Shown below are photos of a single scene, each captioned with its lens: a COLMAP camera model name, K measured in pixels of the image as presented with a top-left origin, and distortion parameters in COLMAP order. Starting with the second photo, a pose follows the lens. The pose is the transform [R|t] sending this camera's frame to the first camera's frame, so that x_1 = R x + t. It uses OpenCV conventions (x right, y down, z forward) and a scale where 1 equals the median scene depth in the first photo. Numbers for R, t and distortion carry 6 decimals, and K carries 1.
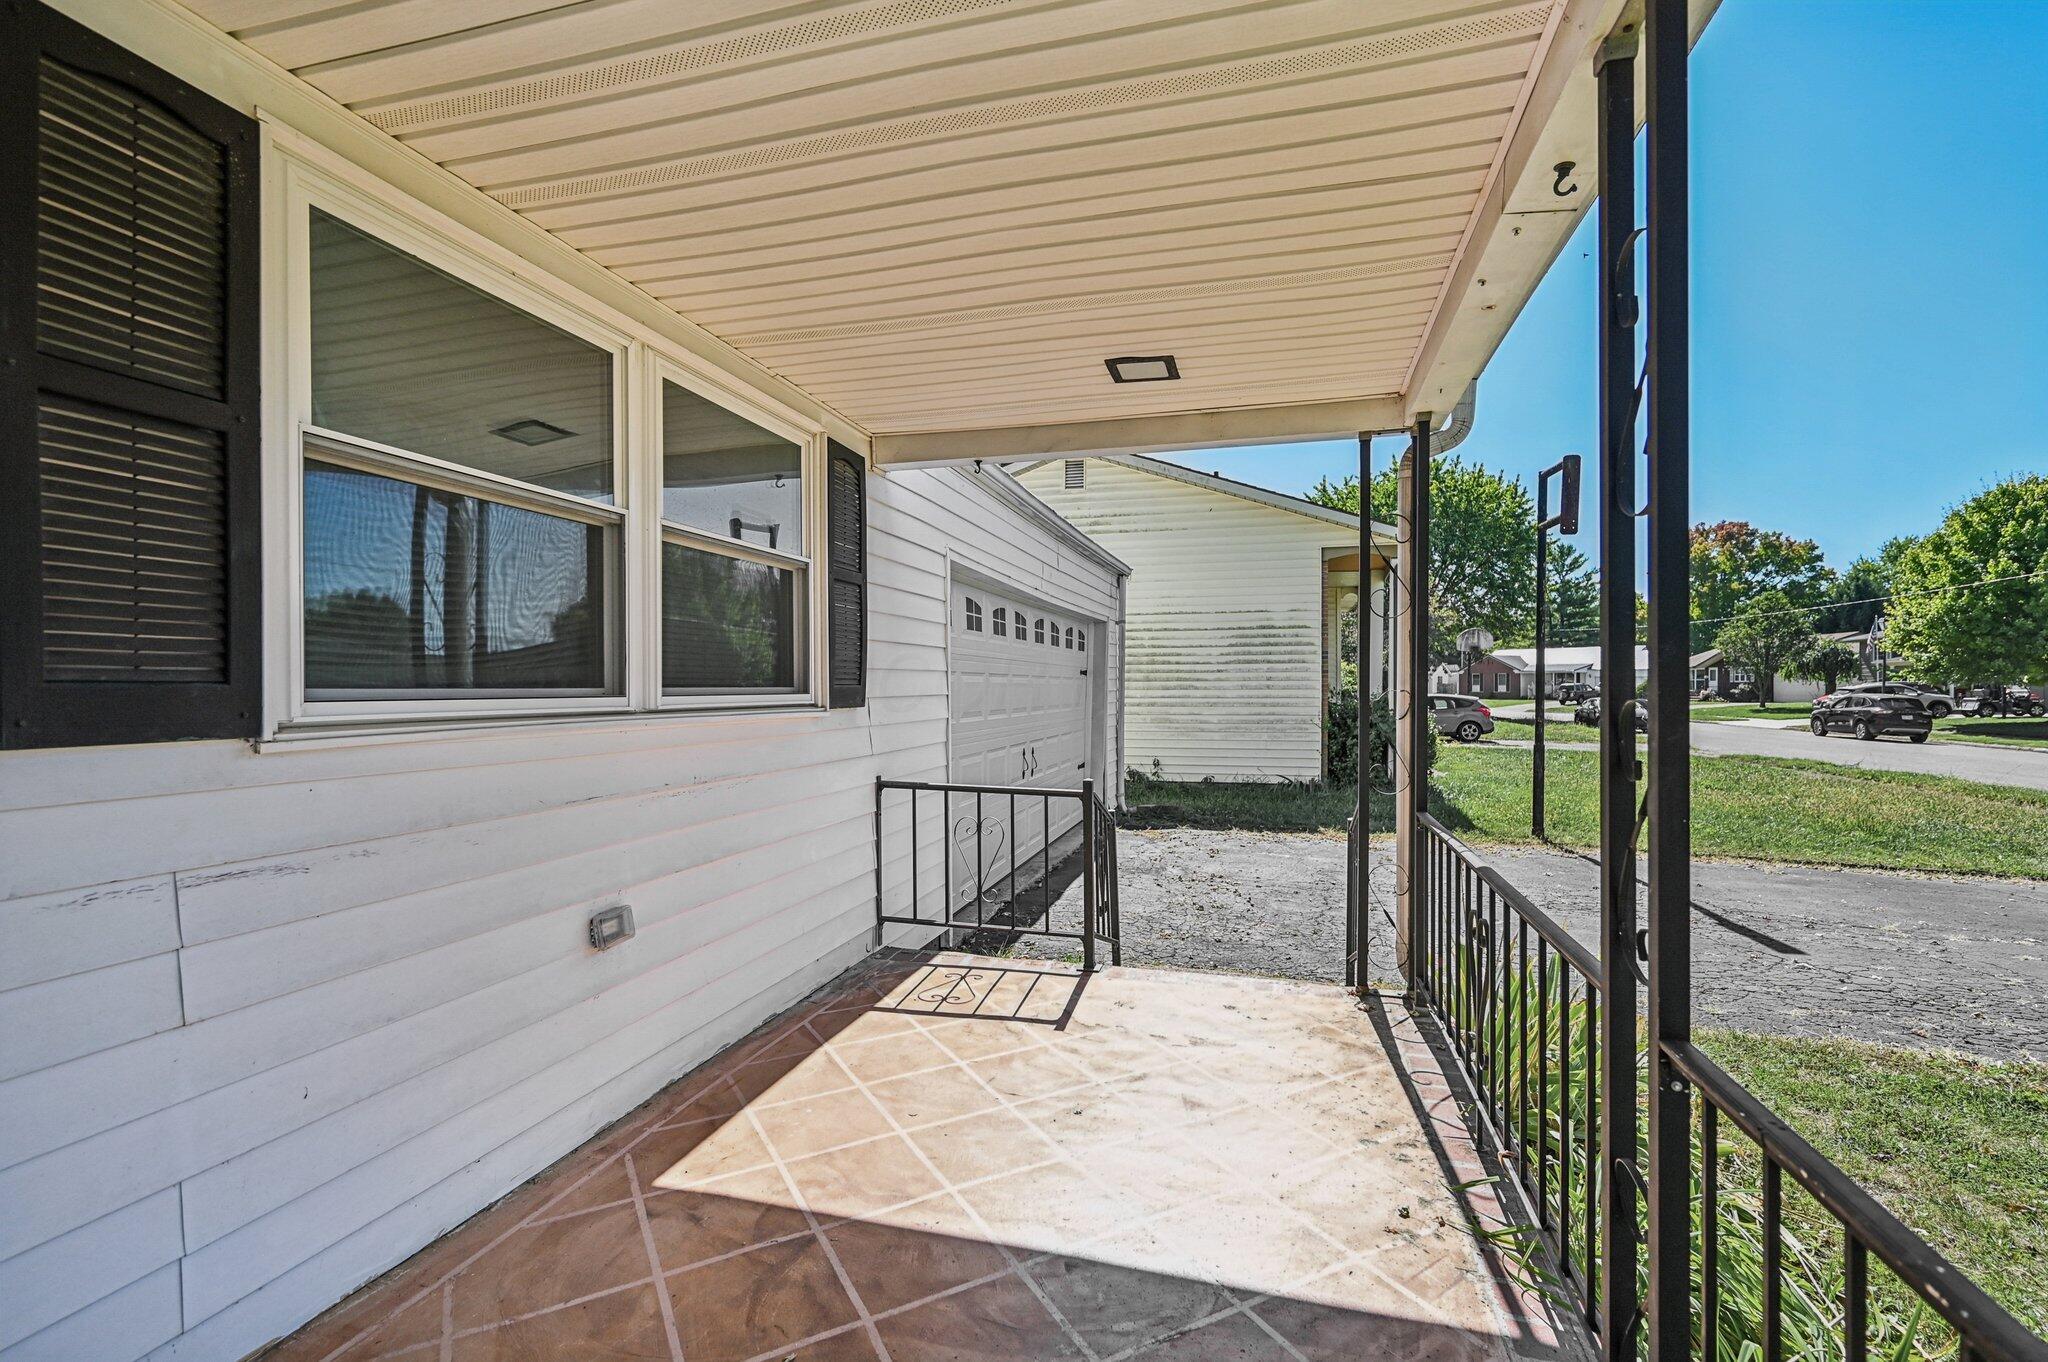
lens RADIAL K [[908.8, 0, 1026.1], [0, 908.8, 675.2], [0, 0, 1]] dist [-0.001704, -0.000157]
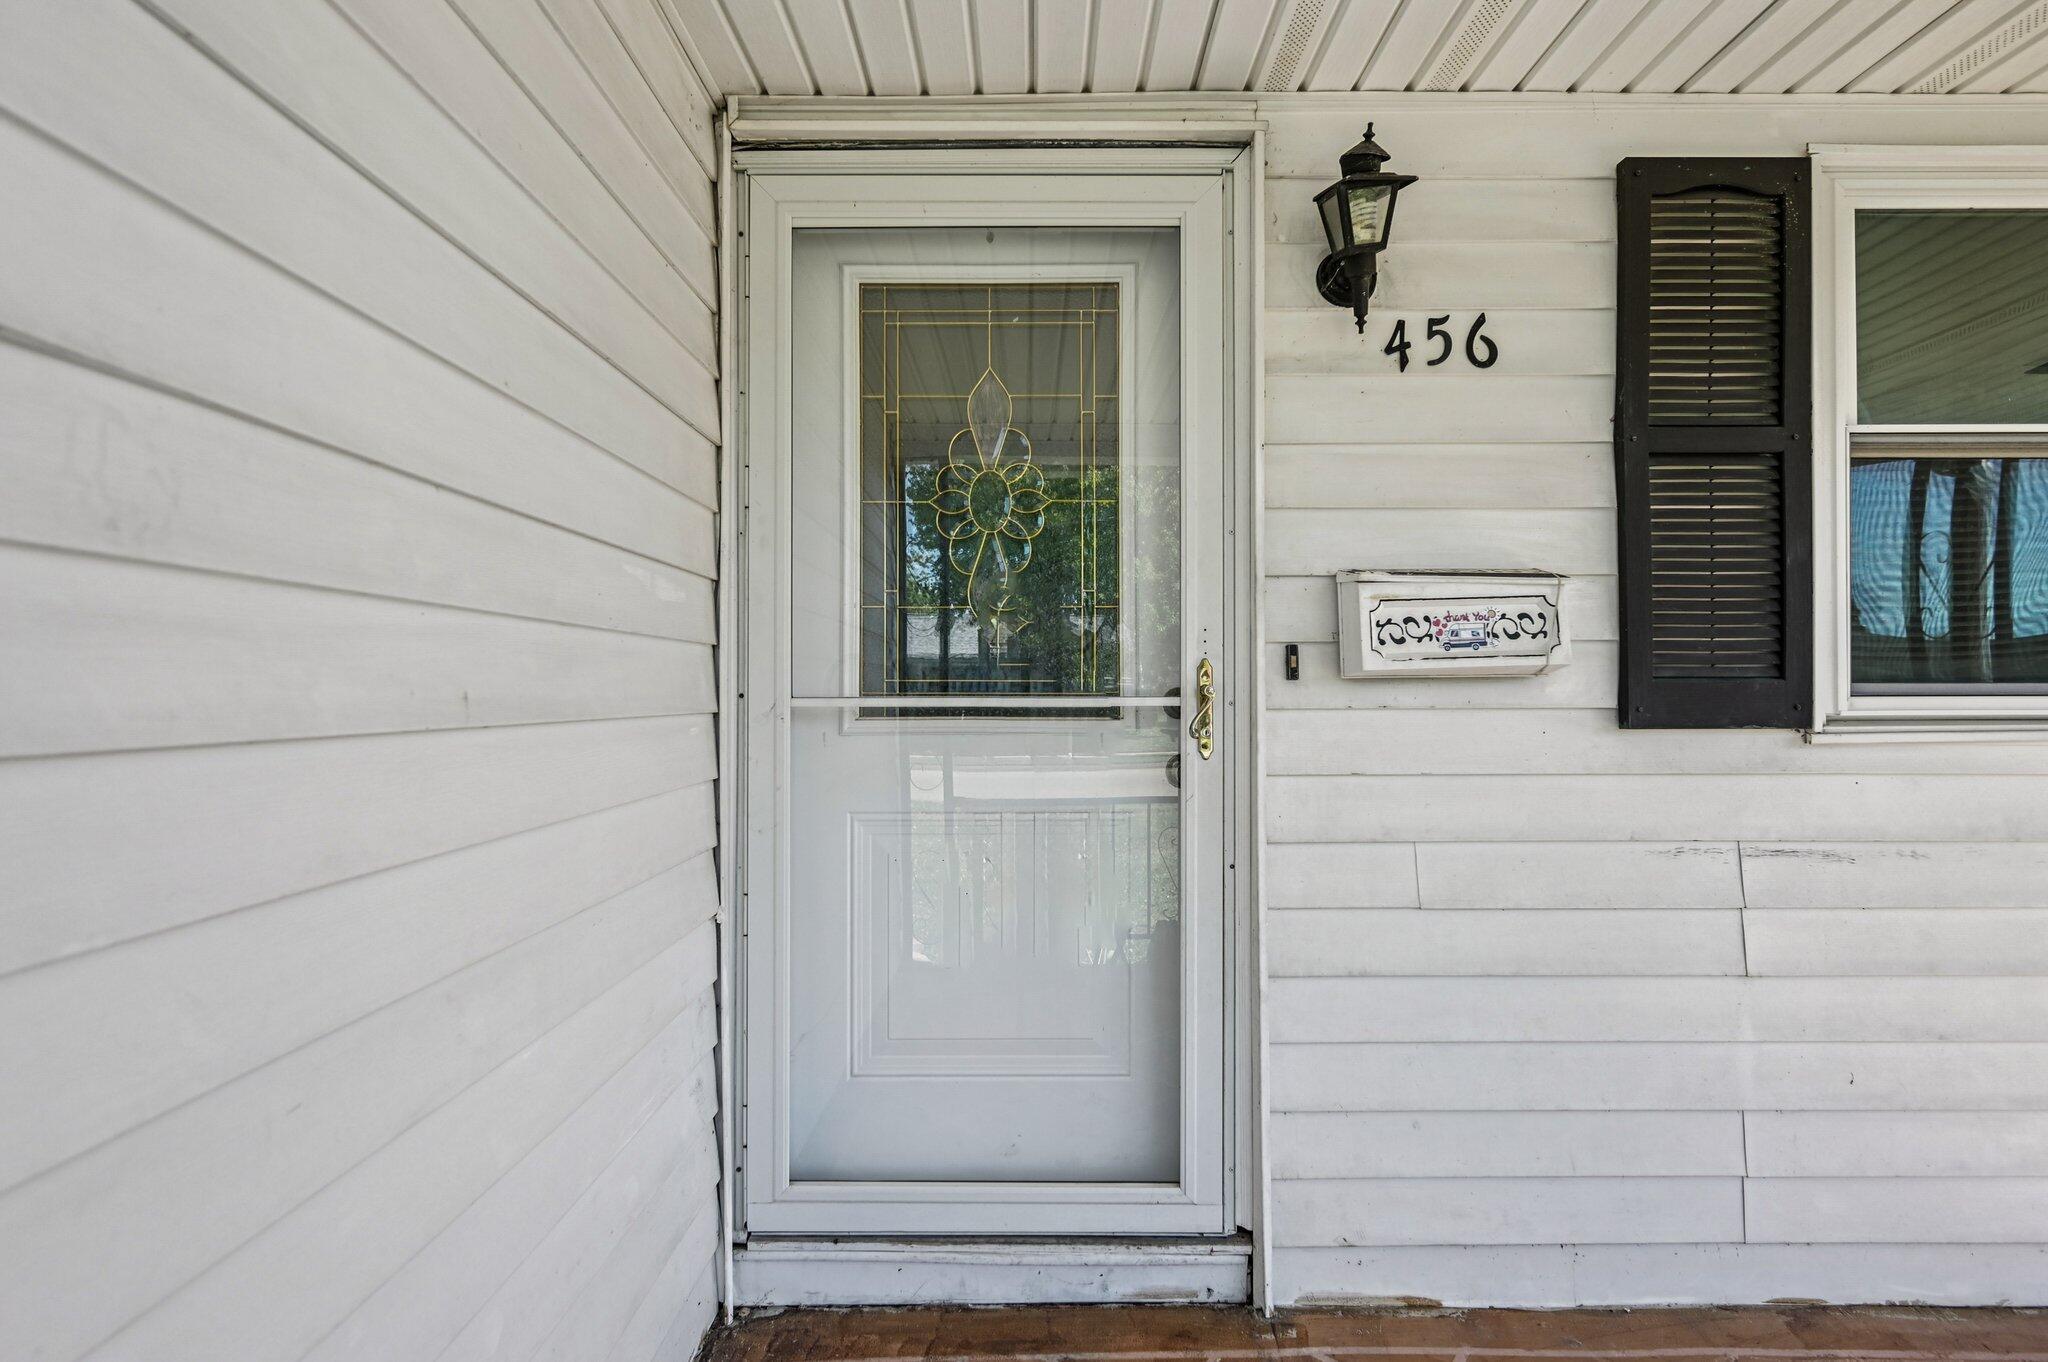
lens RADIAL K [[908.8, 0, 1026.1], [0, 908.8, 675.2], [0, 0, 1]] dist [-0.001704, -0.000157]
pose [[0.260007, -0.007162, -0.965580, -0.049923], [0.013126, 0.999906, -0.003882, -0.002839], [0.965518, -0.011665, 0.260076, -0.174003]]
